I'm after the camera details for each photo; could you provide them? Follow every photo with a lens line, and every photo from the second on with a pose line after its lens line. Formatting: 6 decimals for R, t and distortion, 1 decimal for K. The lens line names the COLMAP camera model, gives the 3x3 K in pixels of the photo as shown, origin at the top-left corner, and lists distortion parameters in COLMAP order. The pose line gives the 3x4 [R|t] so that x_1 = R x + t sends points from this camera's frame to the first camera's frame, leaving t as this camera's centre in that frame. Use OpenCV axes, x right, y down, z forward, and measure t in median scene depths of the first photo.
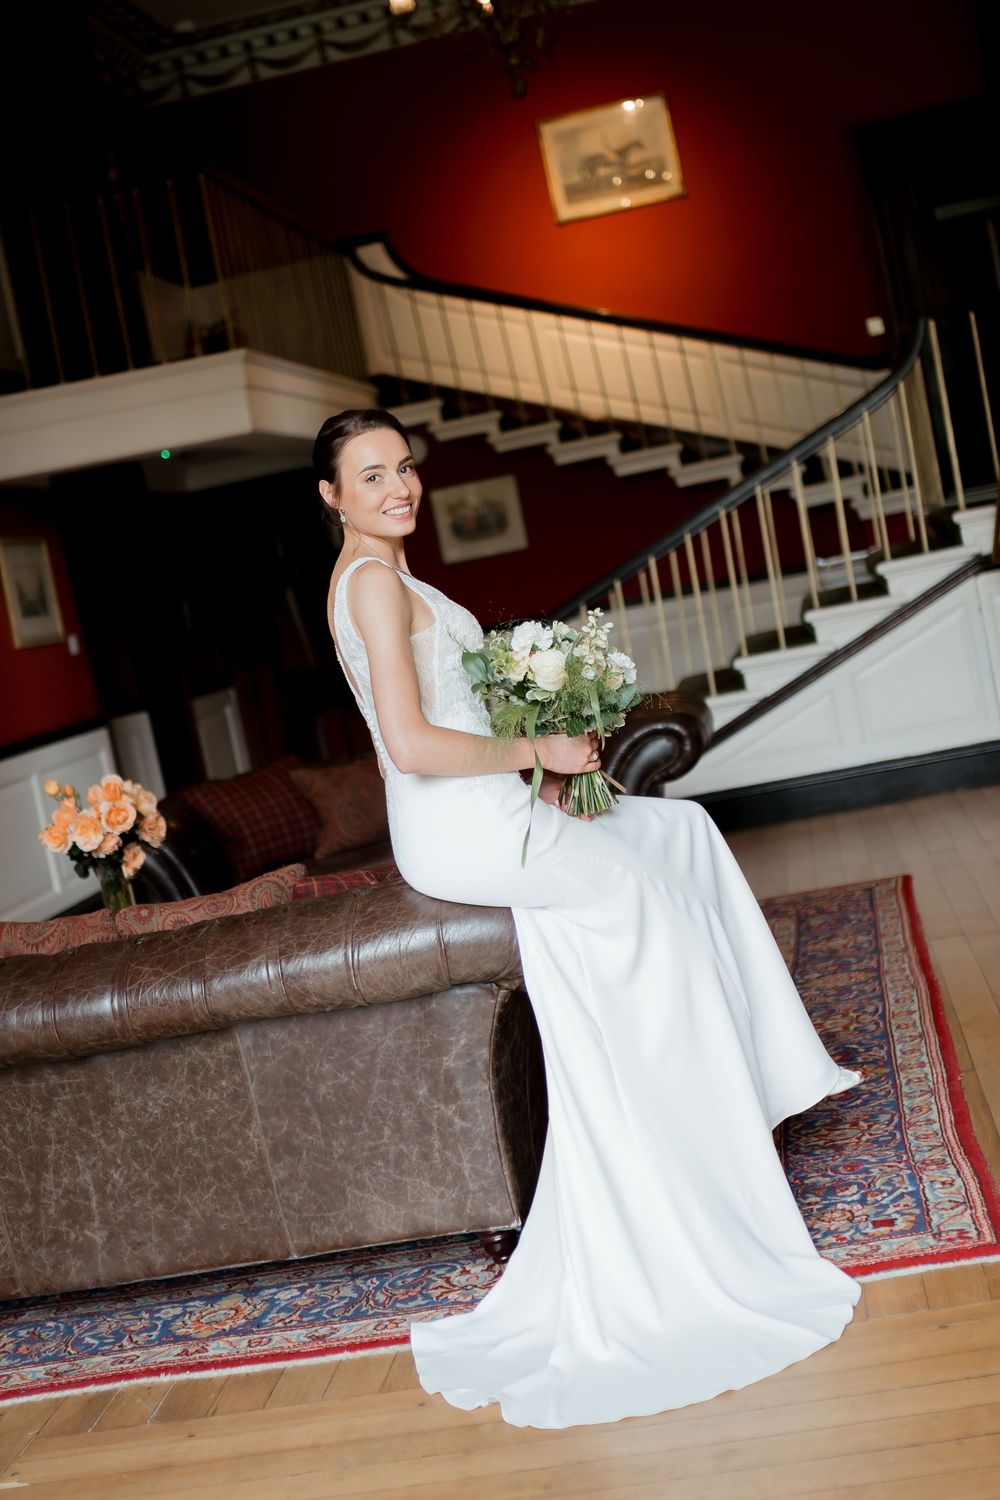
lens RADIAL K [[2186.0, 0, 500.0], [0, 2186.0, 750.0], [0, 0, 1]] dist [-0.080147, 0.127140]
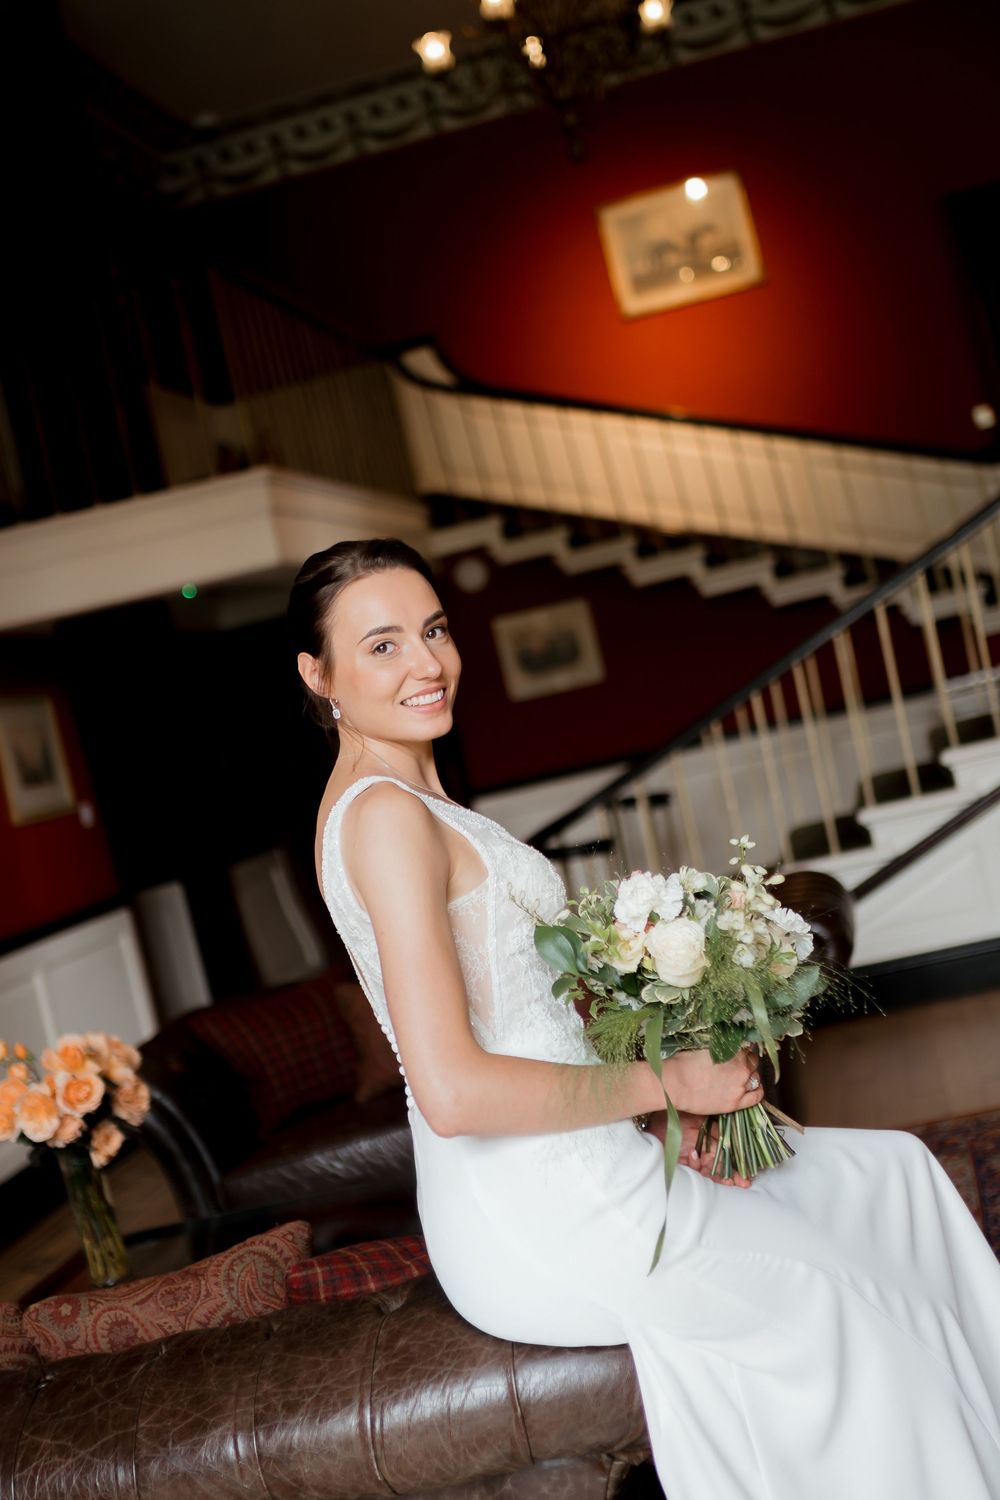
lens RADIAL K [[2186.0, 0, 500.0], [0, 2186.0, 750.0], [0, 0, 1]] dist [-0.080147, 0.127140]
pose [[0.998831, -0.035368, -0.032952, -0.004634], [0.033584, 0.998019, -0.053204, -0.057515], [0.034769, 0.052036, 0.998040, 0.357616]]
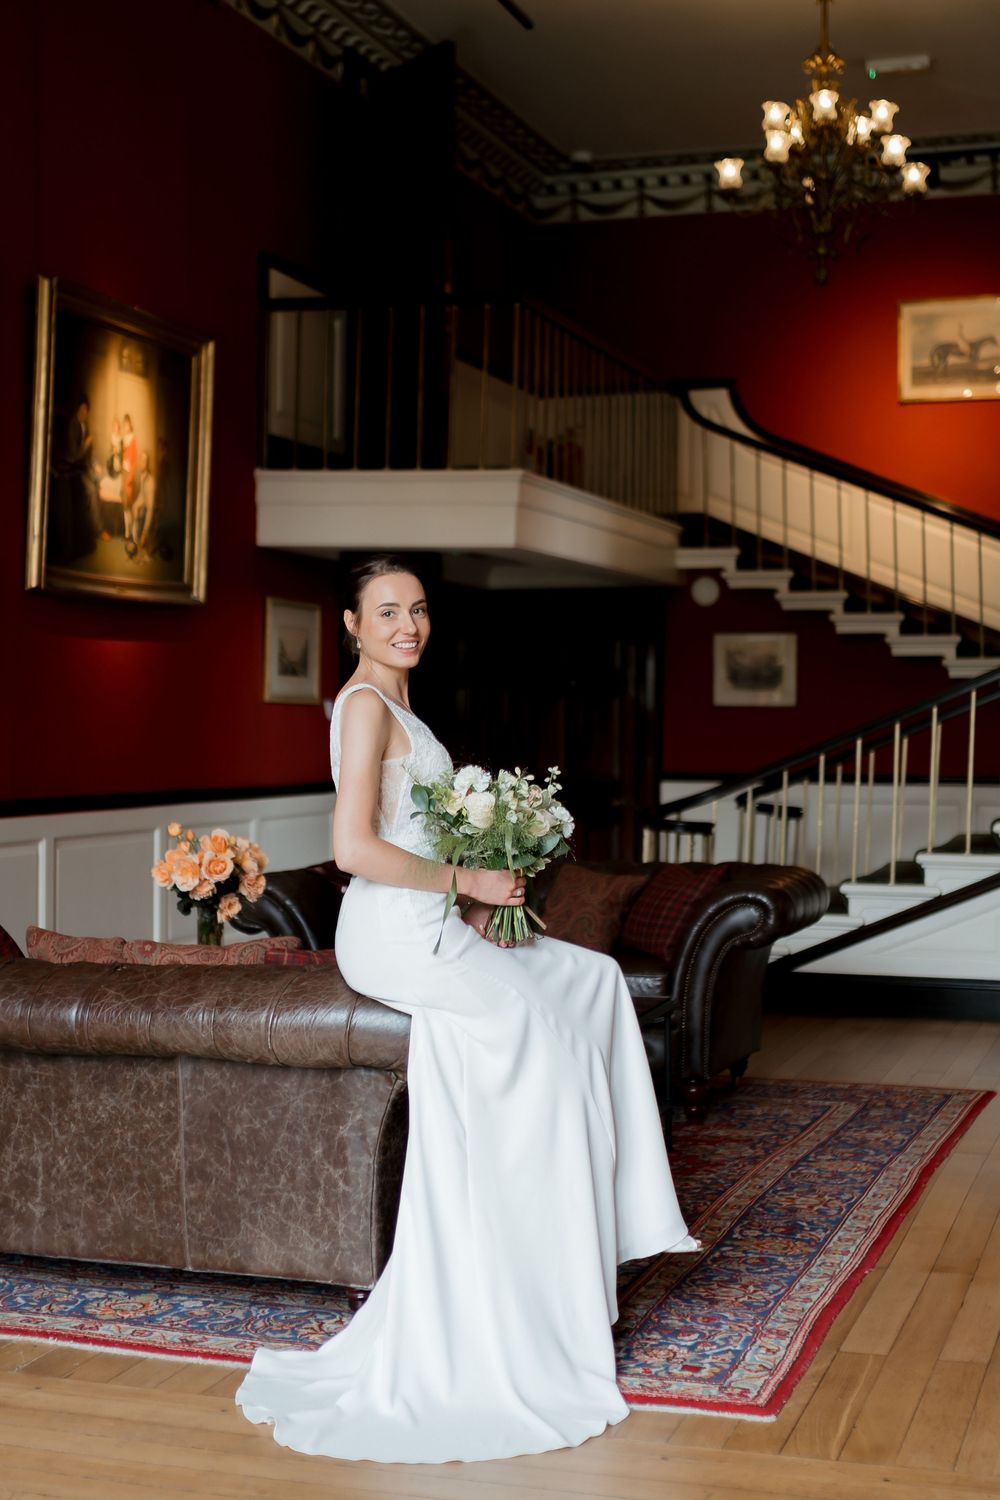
lens RADIAL K [[2221.8, 0, 500.0], [0, 2221.8, 750.0], [0, 0, 1]] dist [-0.079028, 0.118748]
pose [[0.962763, 0.204356, -0.176994, 0.211624], [-0.213203, 0.976474, -0.032297, -0.030540], [0.166230, 0.068830, 0.983682, -0.134190]]
